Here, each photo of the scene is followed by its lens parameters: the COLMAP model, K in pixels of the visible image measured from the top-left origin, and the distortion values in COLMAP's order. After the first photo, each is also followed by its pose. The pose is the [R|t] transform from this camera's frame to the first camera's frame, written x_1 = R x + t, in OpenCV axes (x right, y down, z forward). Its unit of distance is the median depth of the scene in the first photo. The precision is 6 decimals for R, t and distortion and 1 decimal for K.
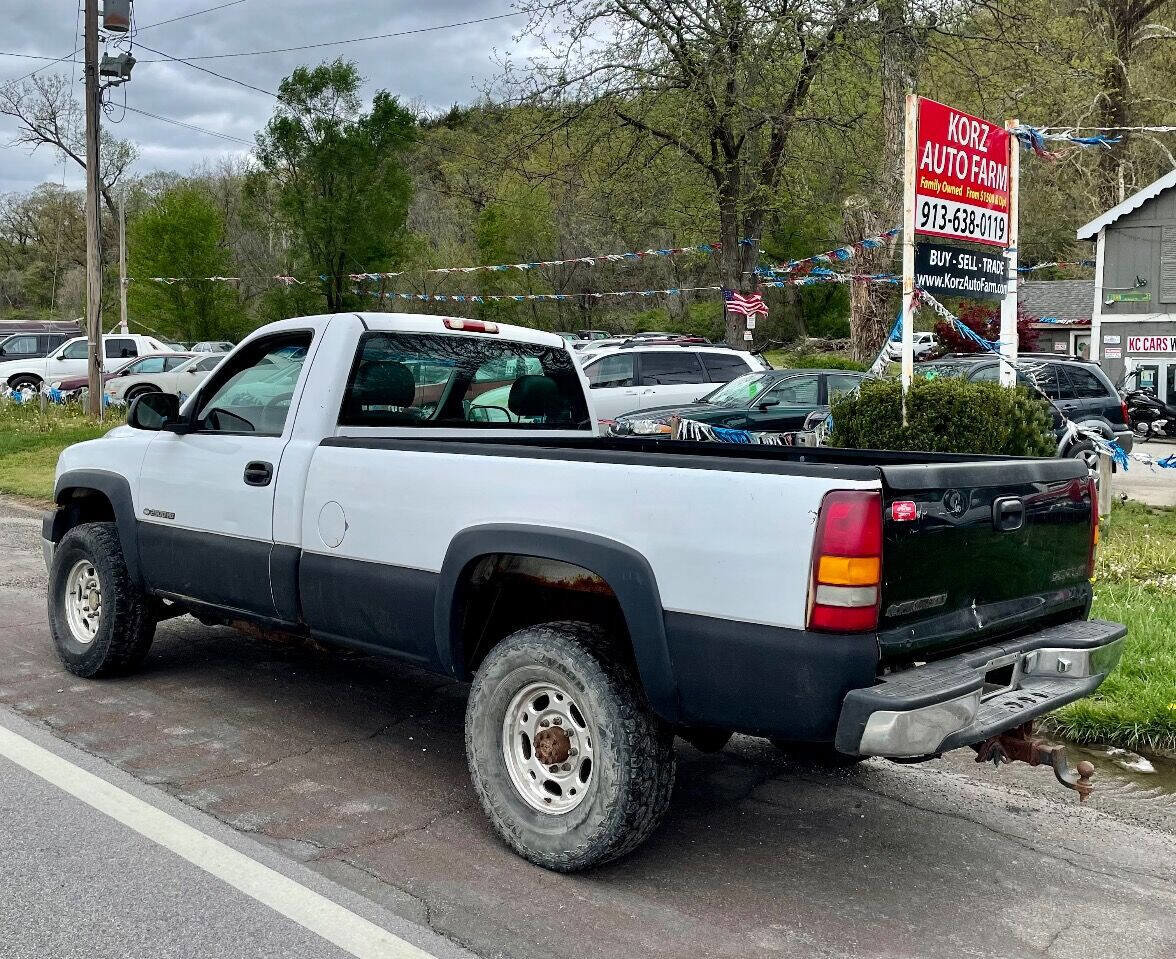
lens RADIAL K [[1159.0, 0, 566.3], [0, 1159.0, 382.0], [0, 0, 1]] dist [0.043346, 0.000000]
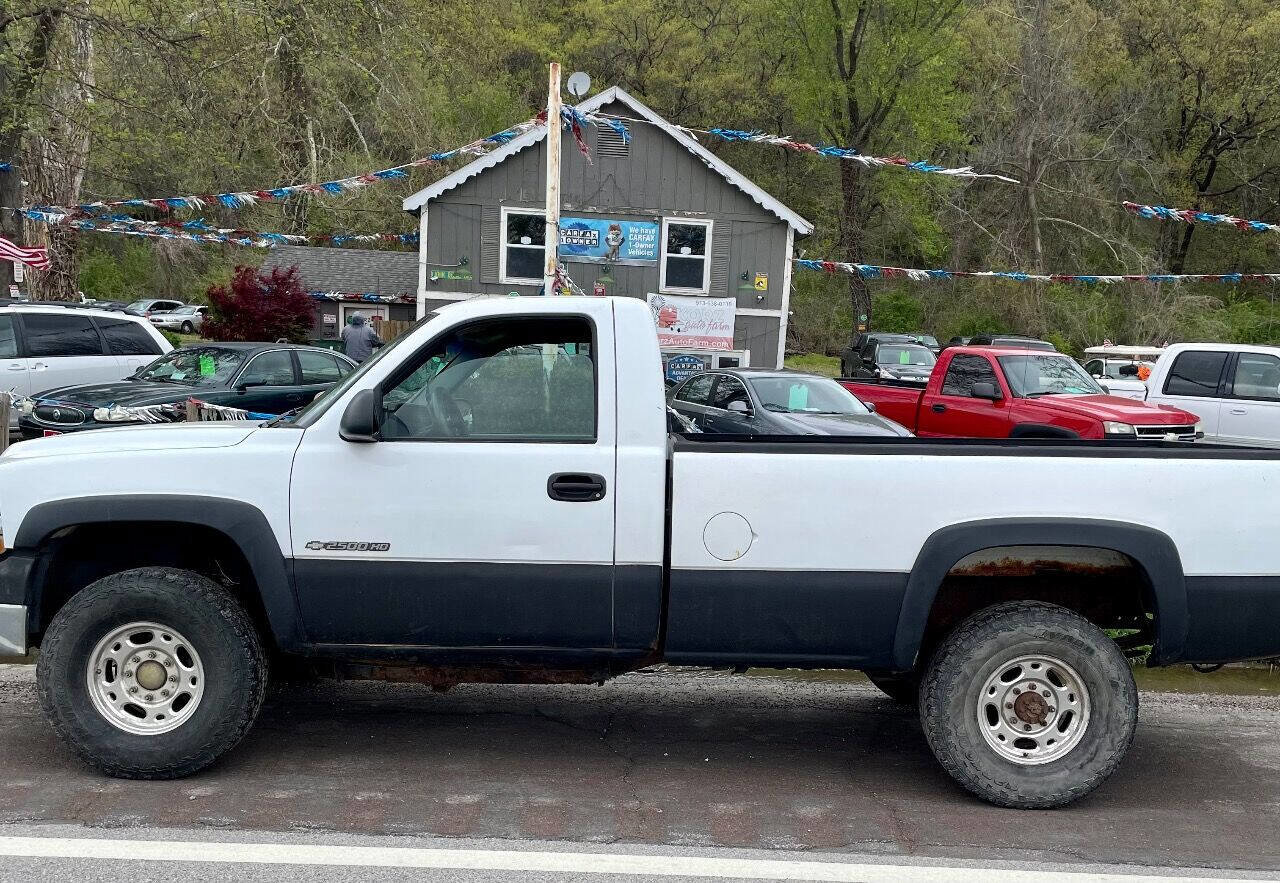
lens RADIAL K [[1293.8, 0, 628.8], [0, 1293.8, 566.0], [0, 0, 1]] dist [0.048660, 0.000000]
pose [[0.731632, -0.093294, 0.675286, -0.797834], [-0.018276, 0.987551, 0.156236, -0.011676], [-0.681455, -0.126649, 0.720818, 0.255611]]
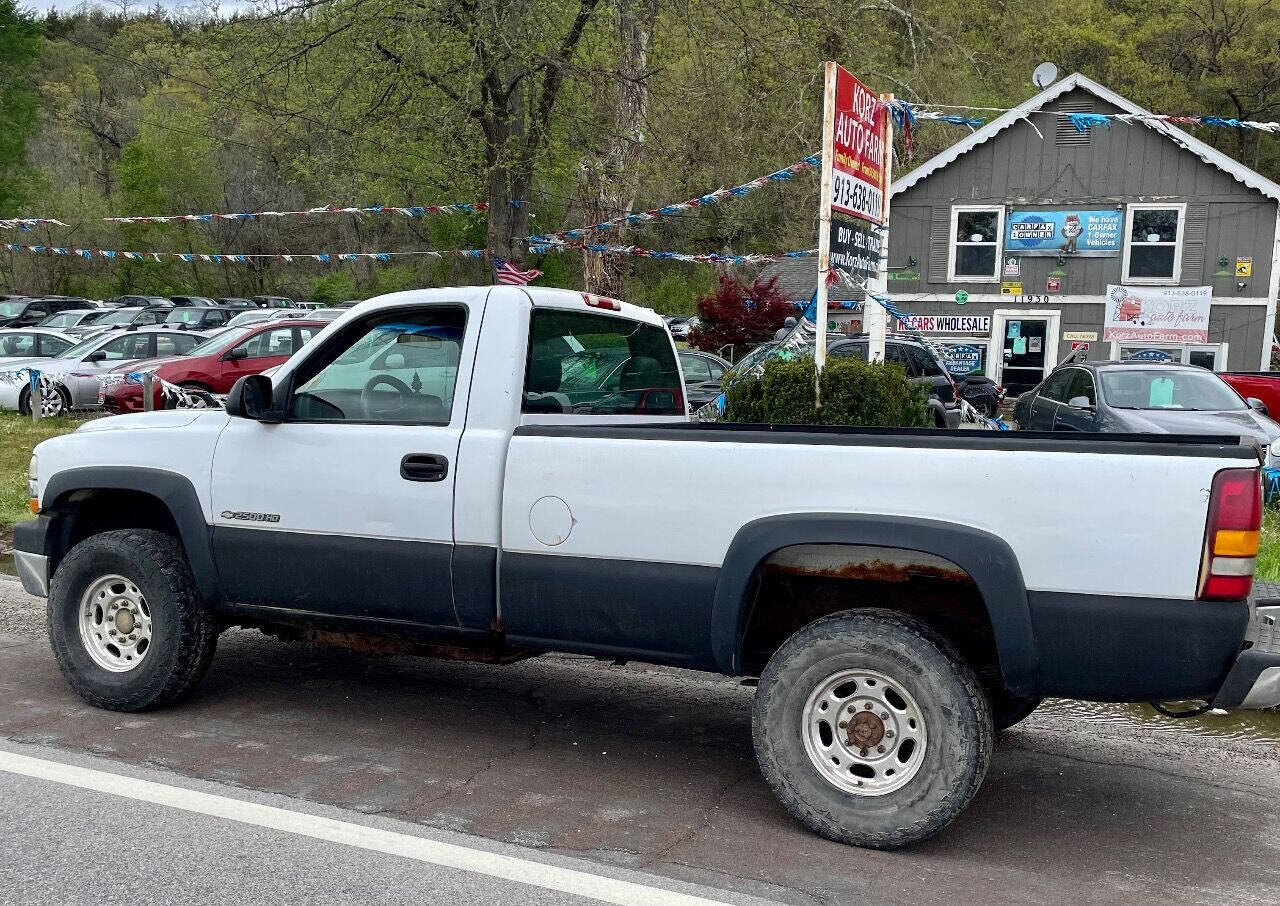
lens RADIAL K [[1279.0, 0, 624.6], [0, 1279.0, 479.9], [0, 0, 1]] dist [0.044965, 0.000000]
pose [[0.952463, -0.024990, 0.303627, -0.375574], [-0.003955, 0.995532, 0.094343, -0.004317], [-0.304628, -0.091059, 0.948109, 0.022845]]
